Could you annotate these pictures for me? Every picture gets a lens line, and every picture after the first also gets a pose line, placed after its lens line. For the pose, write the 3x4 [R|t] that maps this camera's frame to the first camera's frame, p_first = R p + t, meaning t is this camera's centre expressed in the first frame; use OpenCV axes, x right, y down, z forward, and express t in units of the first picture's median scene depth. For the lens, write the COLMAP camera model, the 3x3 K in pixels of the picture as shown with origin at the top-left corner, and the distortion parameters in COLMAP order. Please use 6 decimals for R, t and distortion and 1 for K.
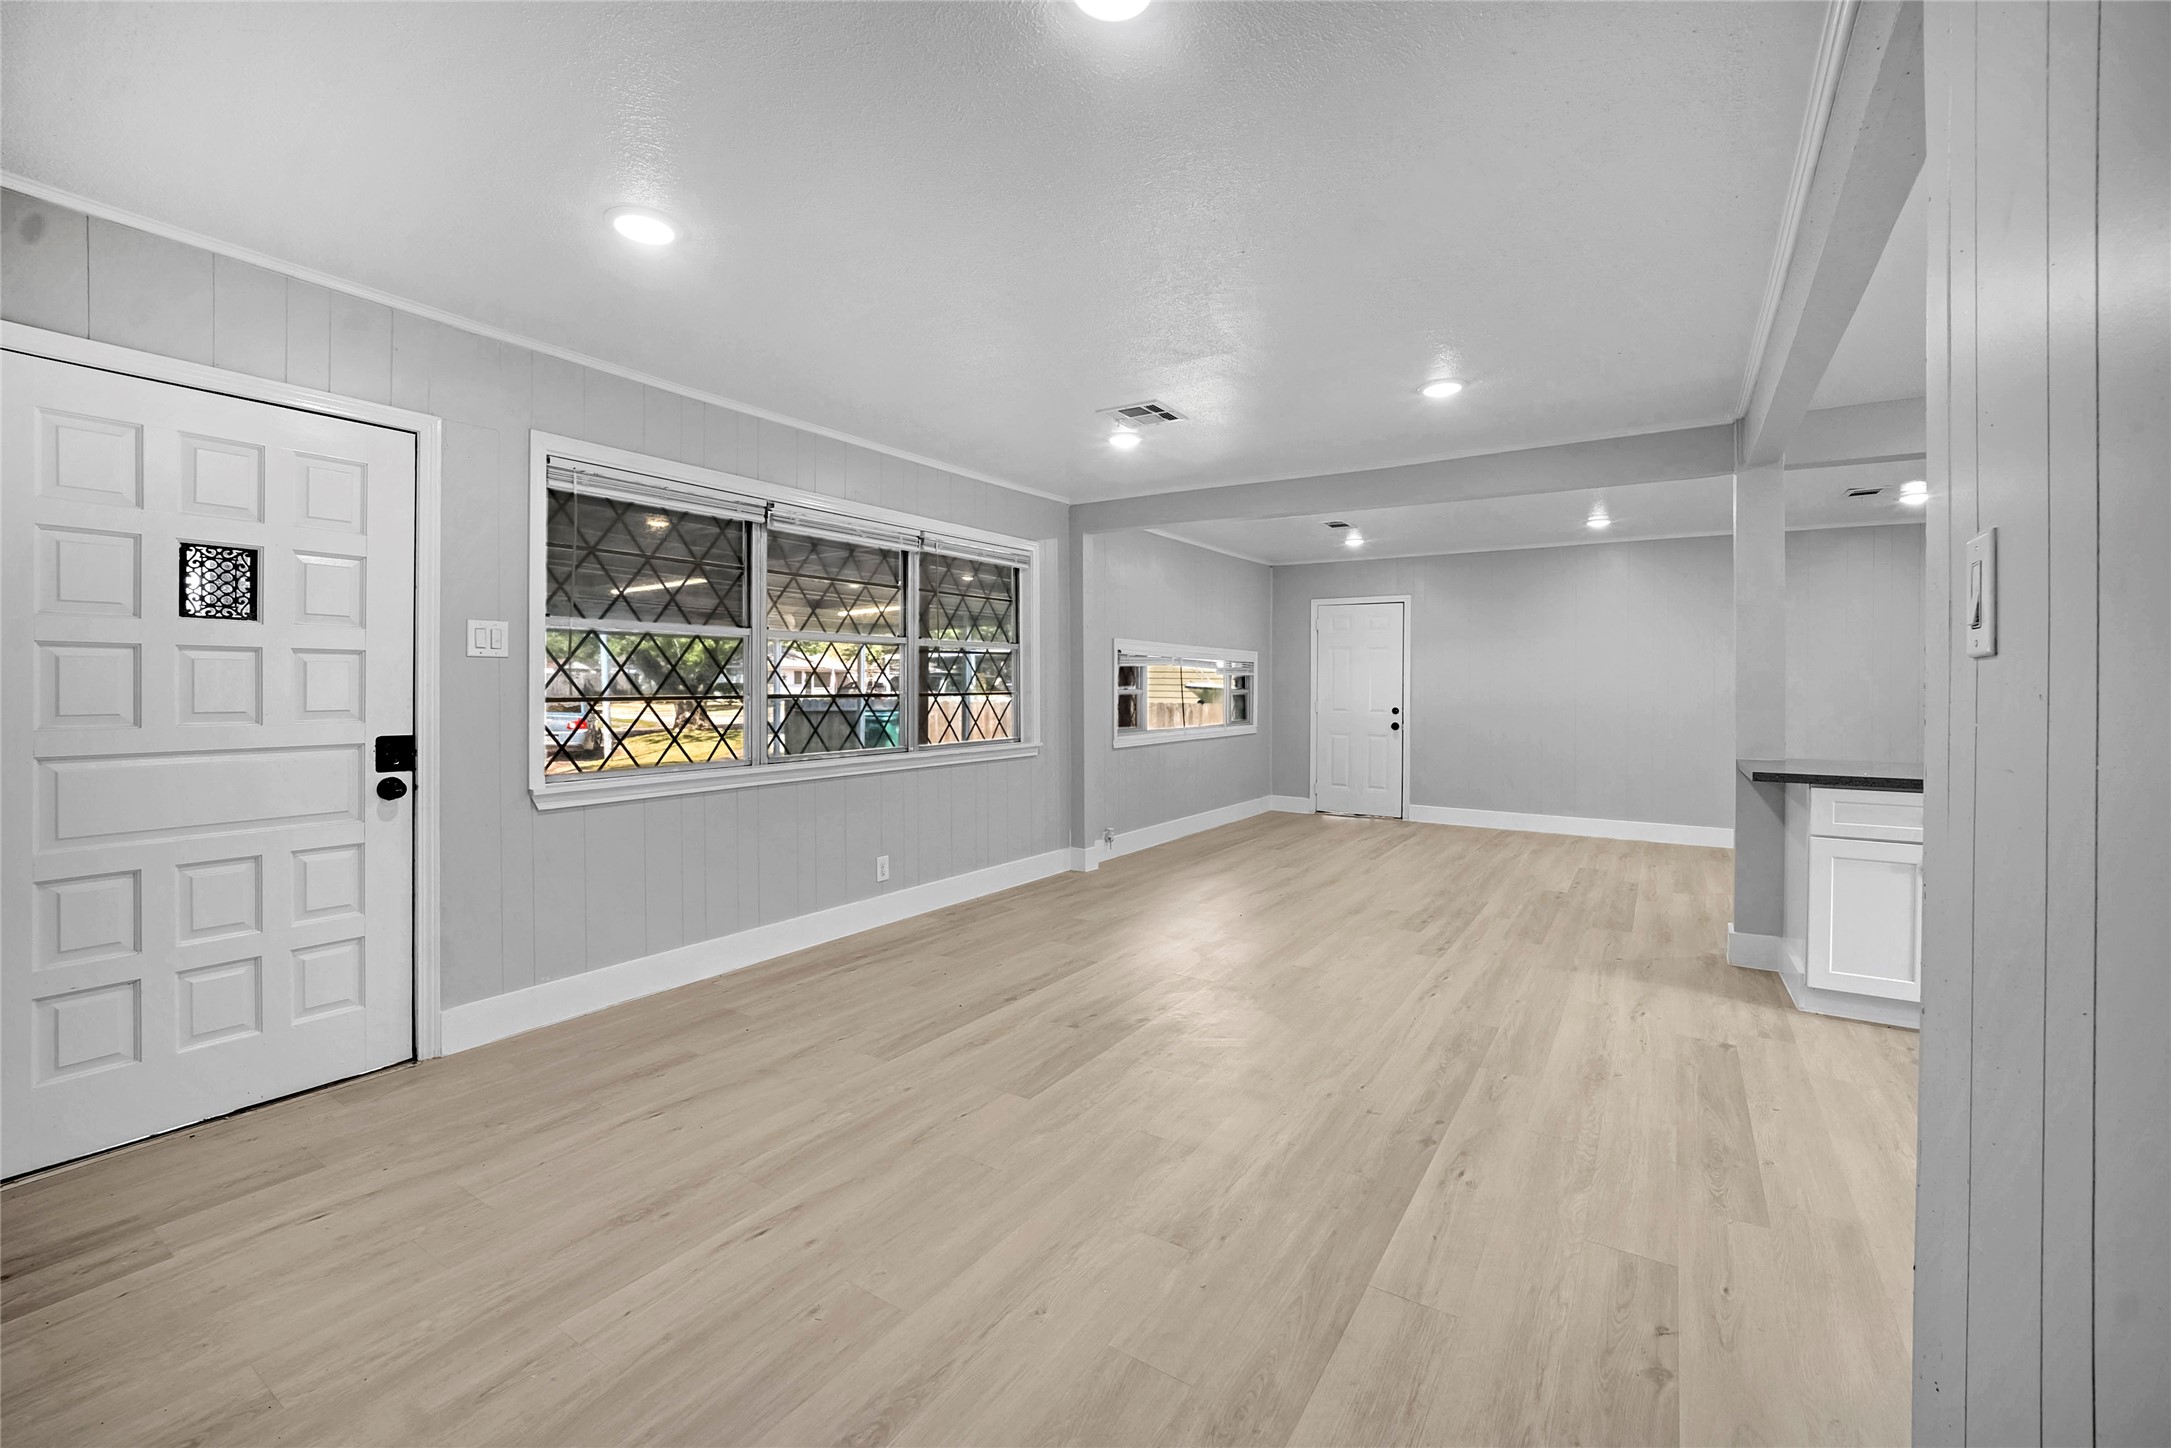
lens RADIAL K [[887.6, 0, 1117.1], [0, 887.6, 683.8], [0, 0, 1]] dist [-0.016761, 0.000319]
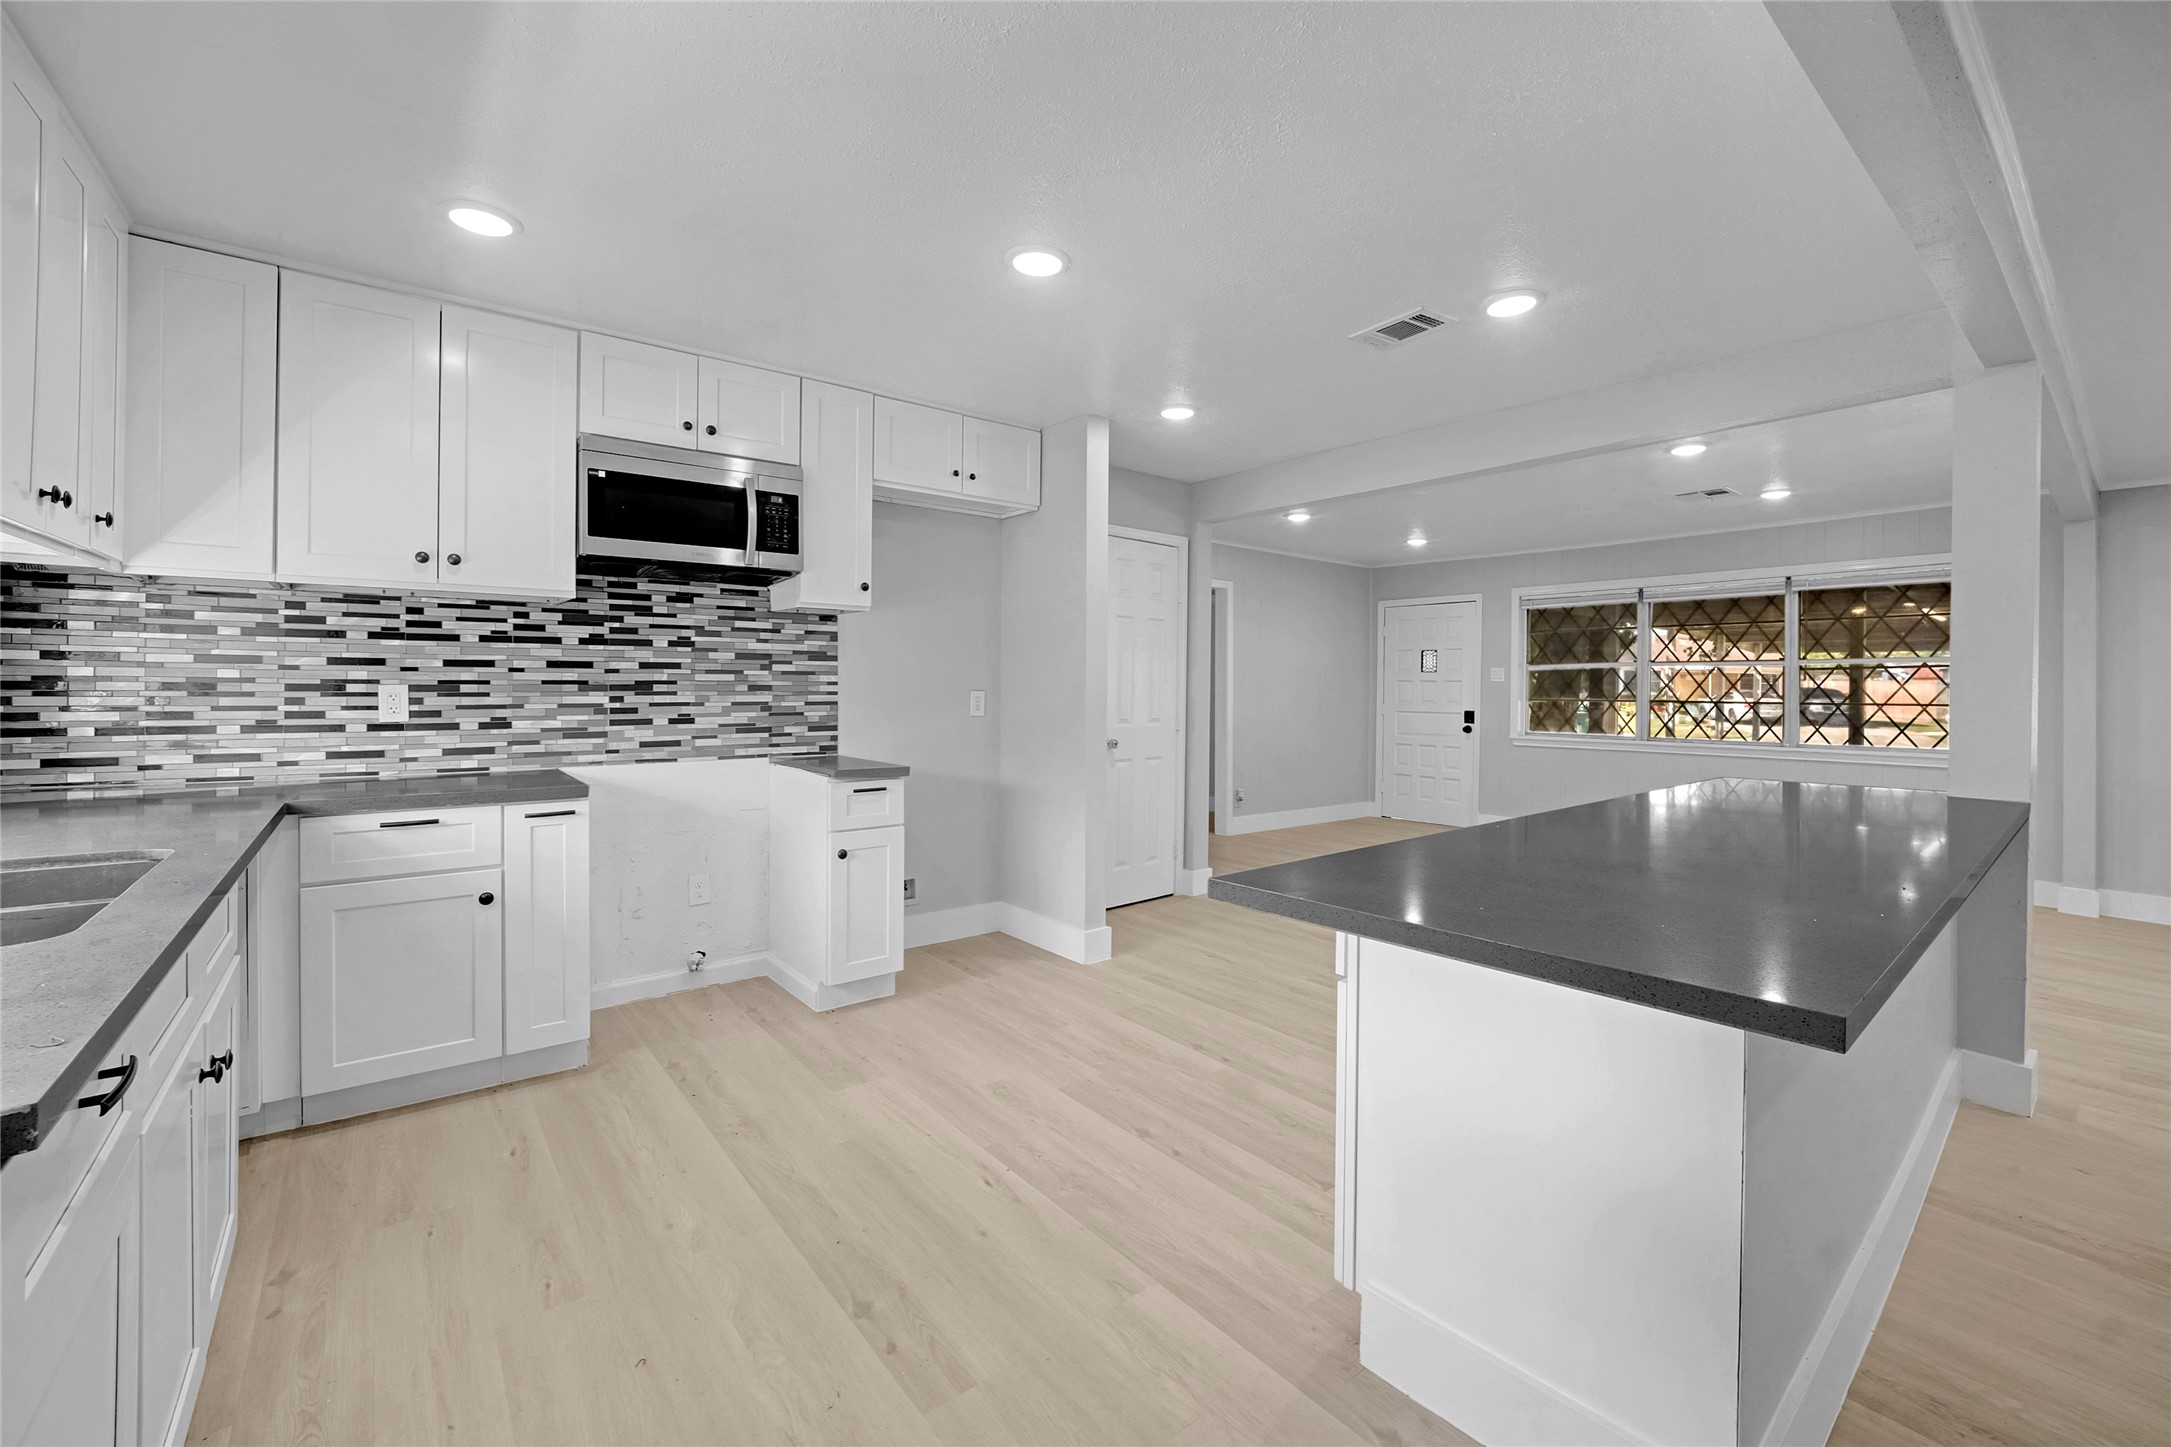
lens RADIAL K [[893.8, 0, 1096.1], [0, 893.8, 686.6], [0, 0, 1]] dist [-0.015407, 0.000308]
pose [[-0.323102, -0.011455, -0.946295, 2.095463], [-0.011824, 0.999898, -0.008067, 0.017443], [0.946290, 0.008583, -0.323204, 0.721304]]
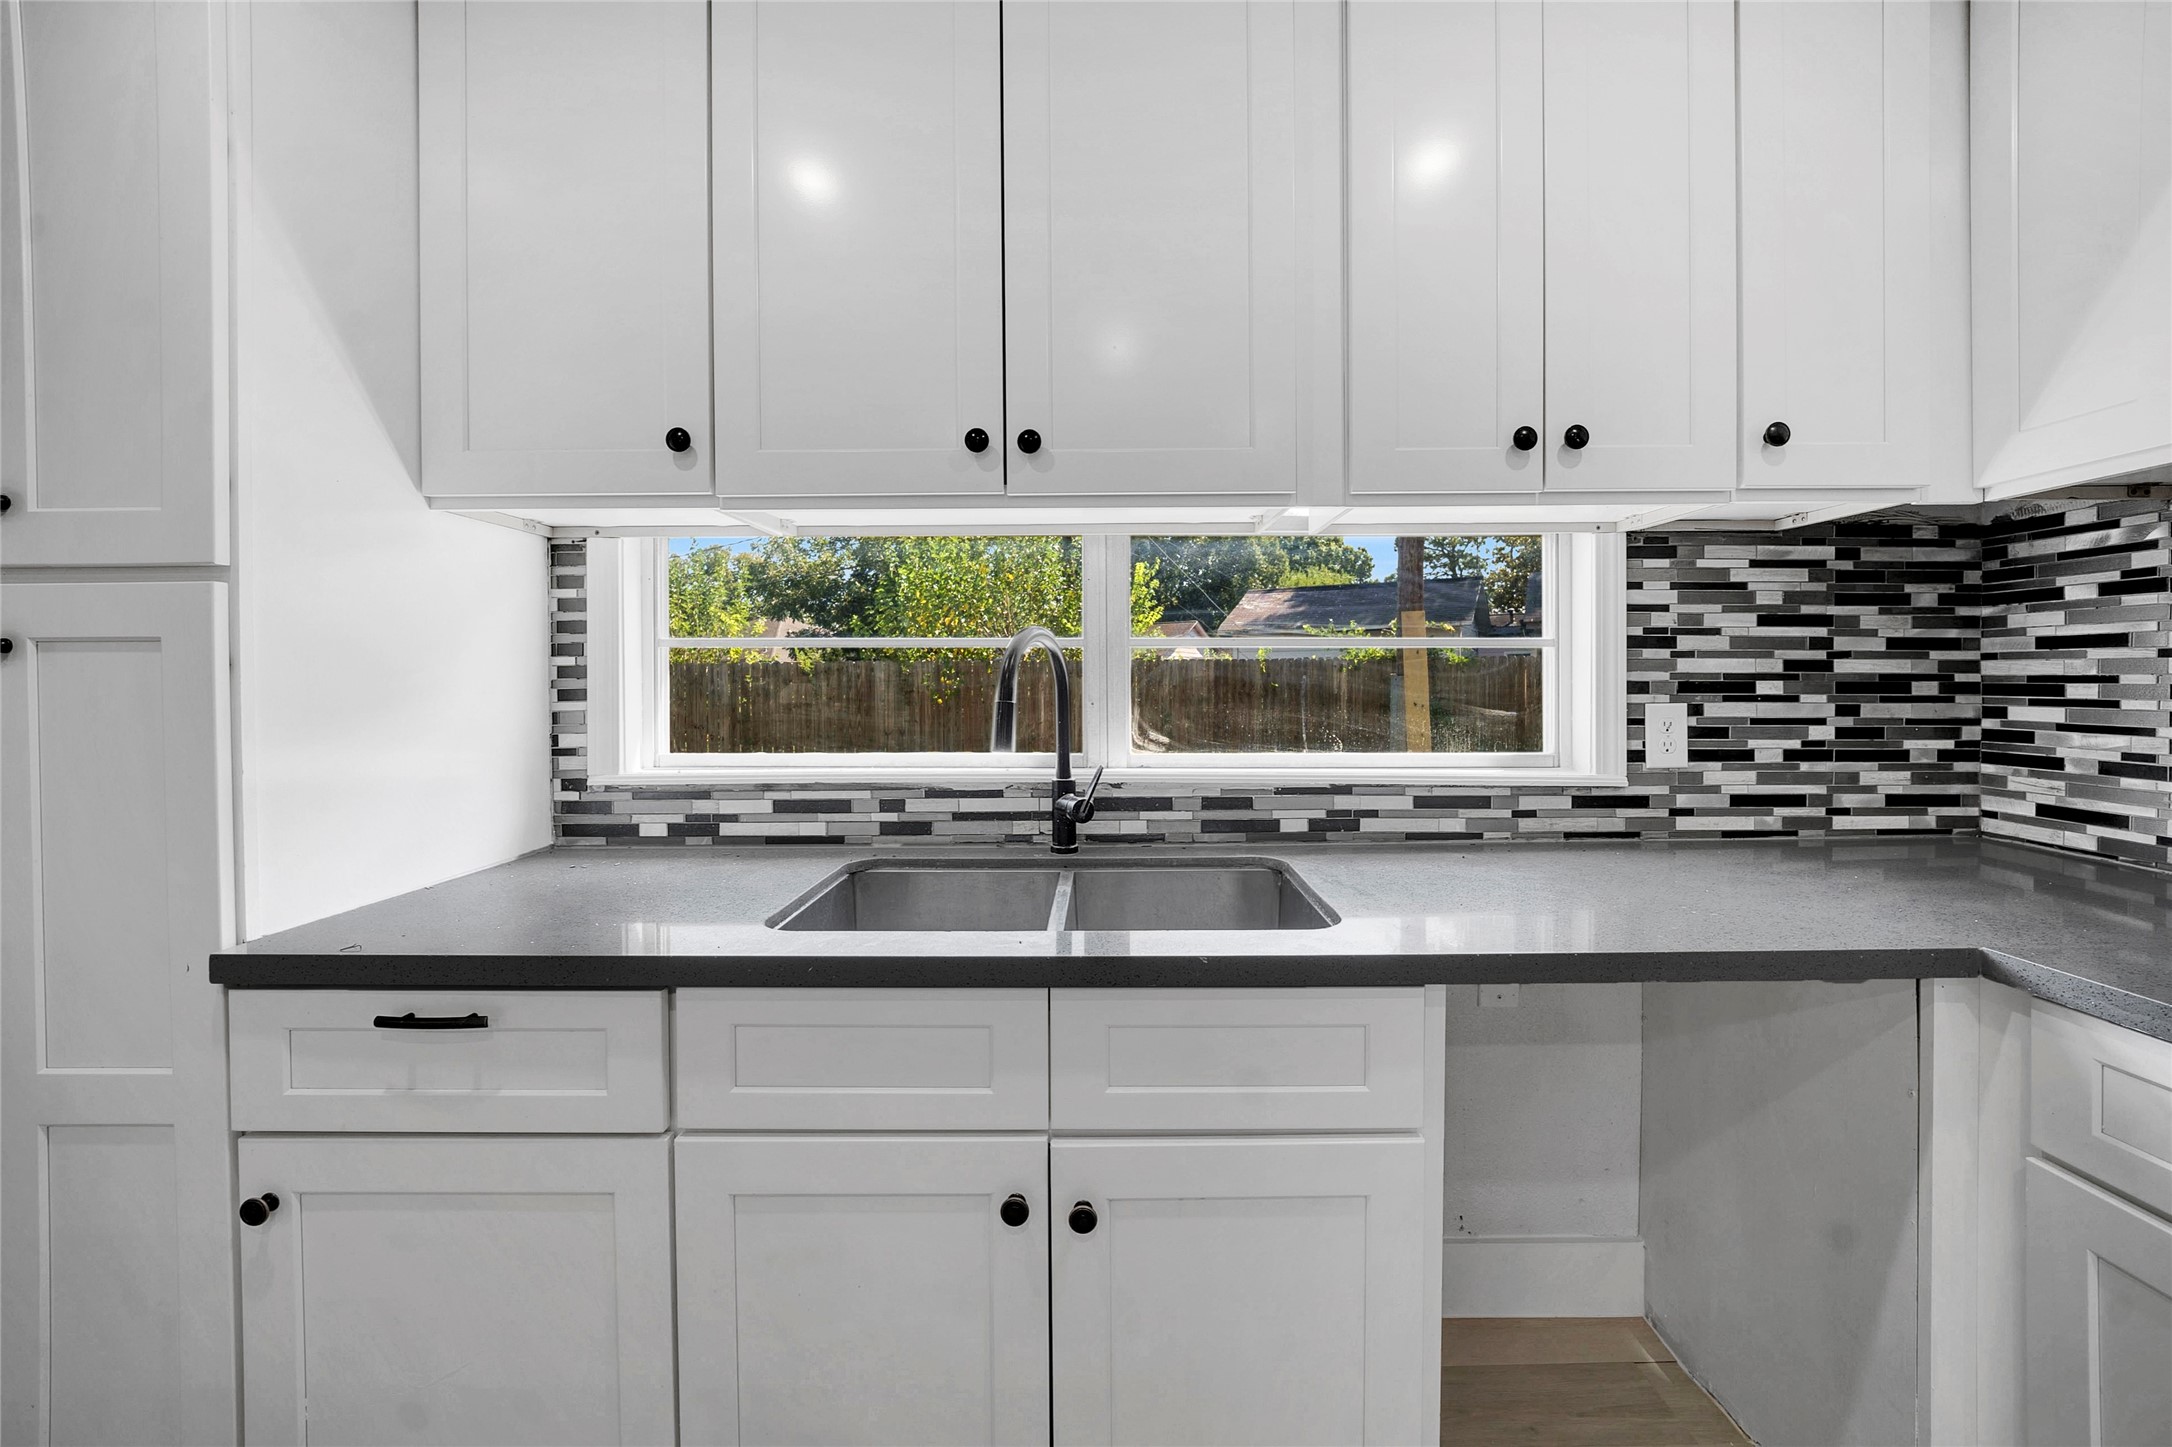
lens RADIAL K [[877.5, 0, 1095.5], [0, 877.5, 691.4], [0, 0, 1]] dist [-0.014085, 0.000107]
pose [[-0.520570, -0.013646, 0.853710, 1.485655], [0.000351, 0.999869, 0.016196, 0.013693], [-0.853819, 0.008731, -0.520497, 0.286725]]
